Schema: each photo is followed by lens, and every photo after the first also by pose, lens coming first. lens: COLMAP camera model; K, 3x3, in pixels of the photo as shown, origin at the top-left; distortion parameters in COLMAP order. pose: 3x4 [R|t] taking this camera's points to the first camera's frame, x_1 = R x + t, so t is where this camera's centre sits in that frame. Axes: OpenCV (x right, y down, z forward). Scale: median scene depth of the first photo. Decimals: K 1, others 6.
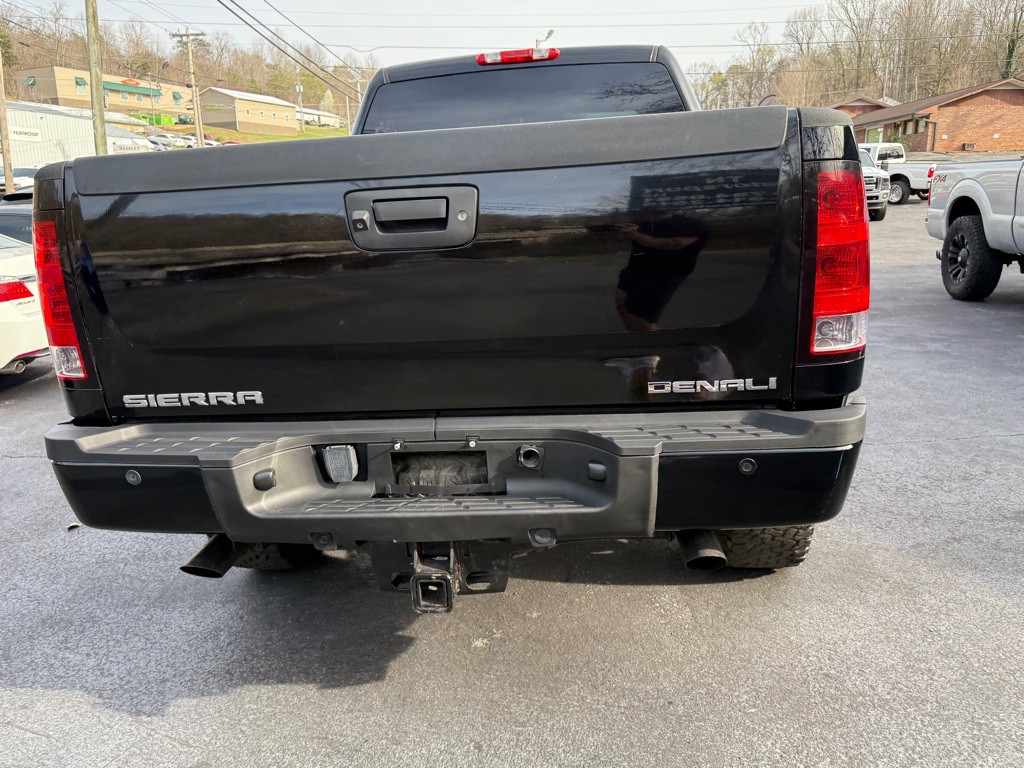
lens RADIAL K [[782.0, 0, 514.7], [0, 782.0, 389.3], [0, 0, 1]] dist [0.041442, -0.055781]
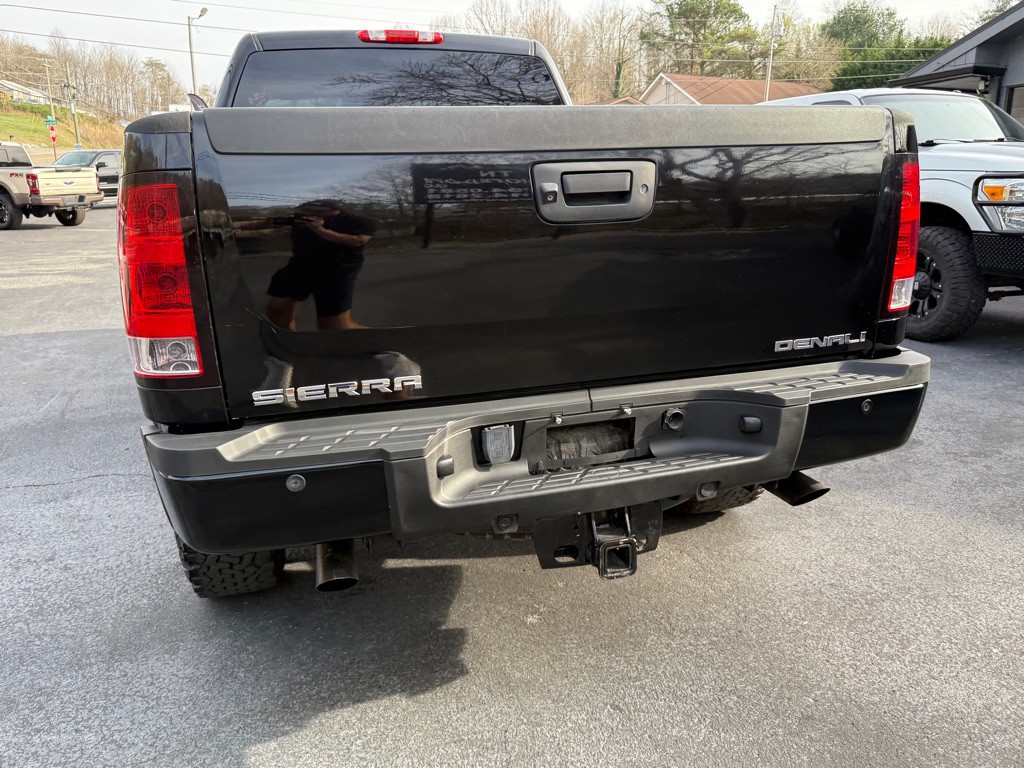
lens RADIAL K [[785.8, 0, 513.9], [0, 785.8, 381.0], [0, 0, 1]] dist [0.057184, -0.085399]
pose [[0.912760, -0.070097, 0.402438, -0.587918], [0.072161, 0.997342, 0.010050, 0.008042], [-0.402073, 0.019868, 0.915392, 0.101399]]
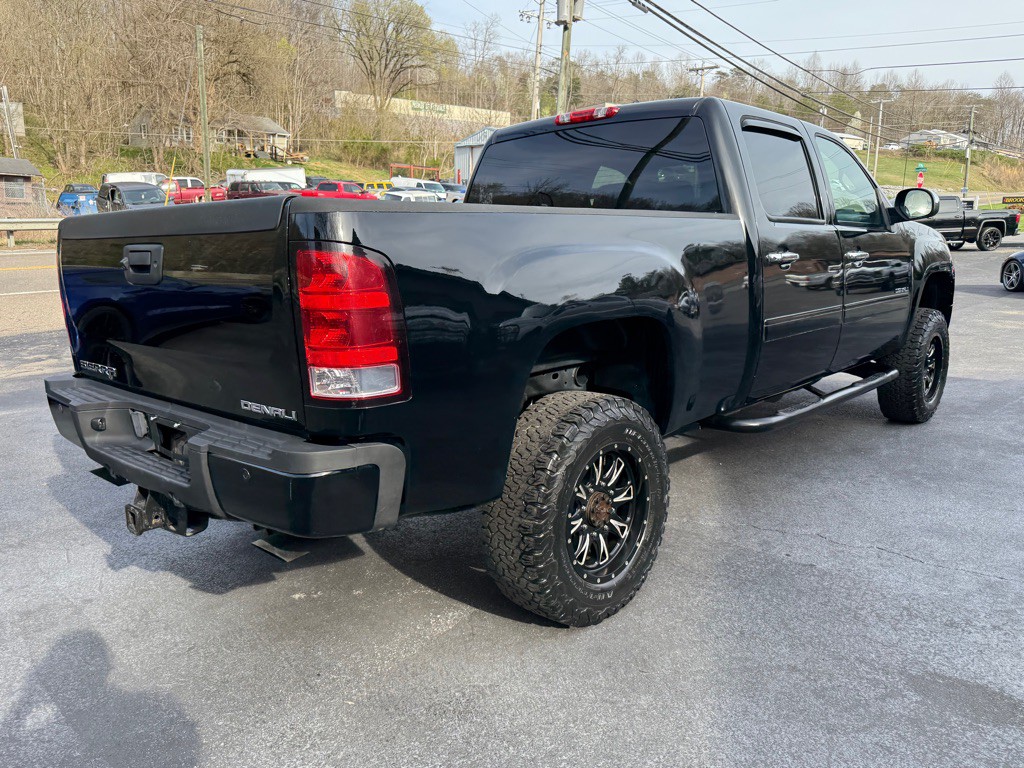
lens RADIAL K [[784.7, 0, 514.2], [0, 784.7, 387.7], [0, 0, 1]] dist [0.038168, -0.067624]
pose [[0.811841, 0.150131, -0.564248, 1.181794], [-0.166506, 0.985779, 0.022721, -0.124519], [0.559634, 0.075505, 0.825293, 0.154003]]
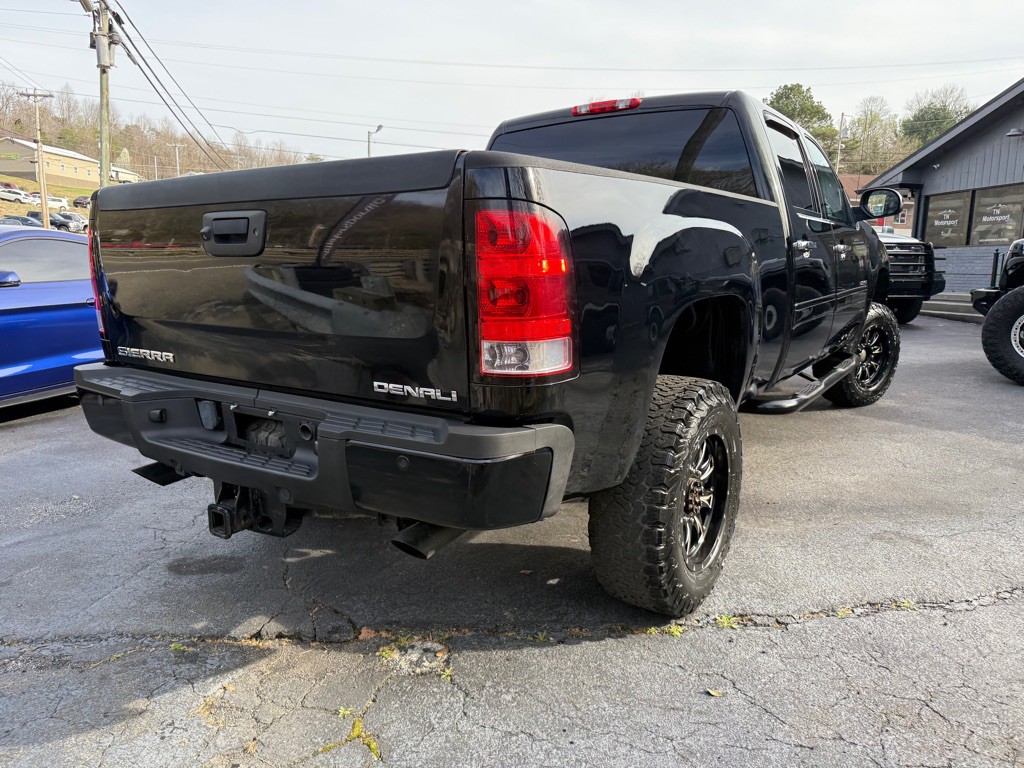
lens RADIAL K [[727.0, 0, 516.0], [0, 727.0, 381.4], [0, 0, 1]] dist [0.027761, -0.037082]
pose [[0.886407, 0.133446, -0.443254, 0.777082], [-0.152379, 0.988296, -0.007186, -0.031124], [0.437108, 0.073913, 0.896367, 0.110015]]
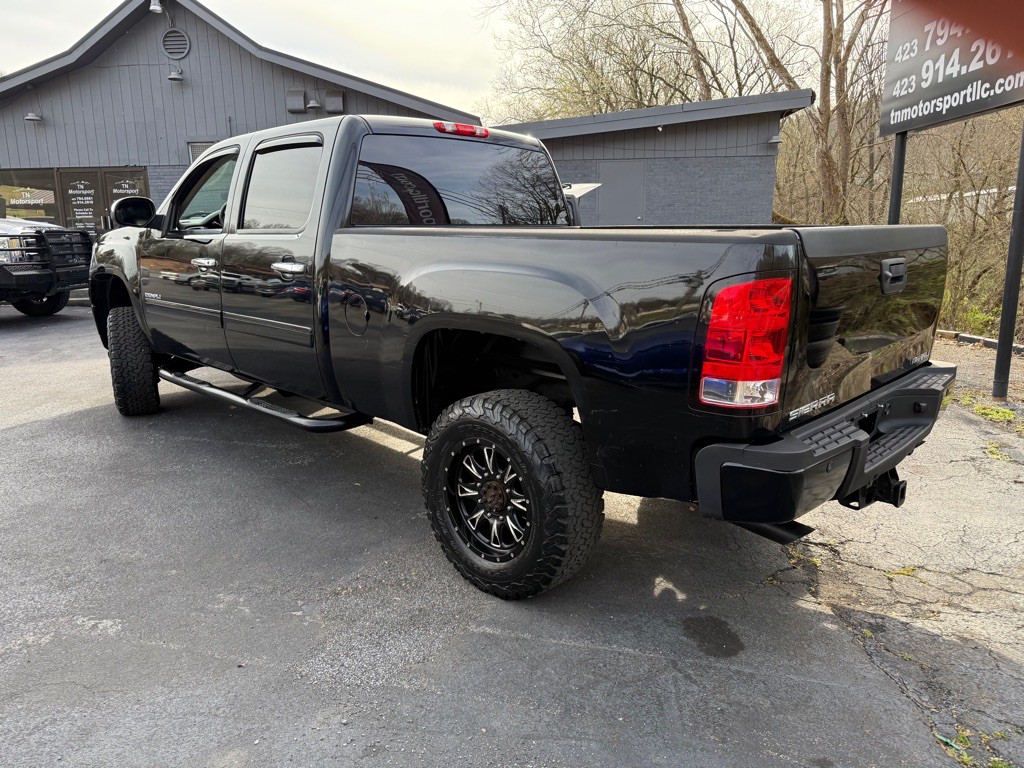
lens RADIAL K [[726.8, 0, 516.0], [0, 726.8, 385.2], [0, 0, 1]] dist [0.030466, -0.042568]
pose [[0.600974, -0.121332, 0.790005, -1.726272], [0.152980, 0.987599, 0.035304, -0.147775], [-0.784492, 0.099638, 0.612083, 0.619765]]
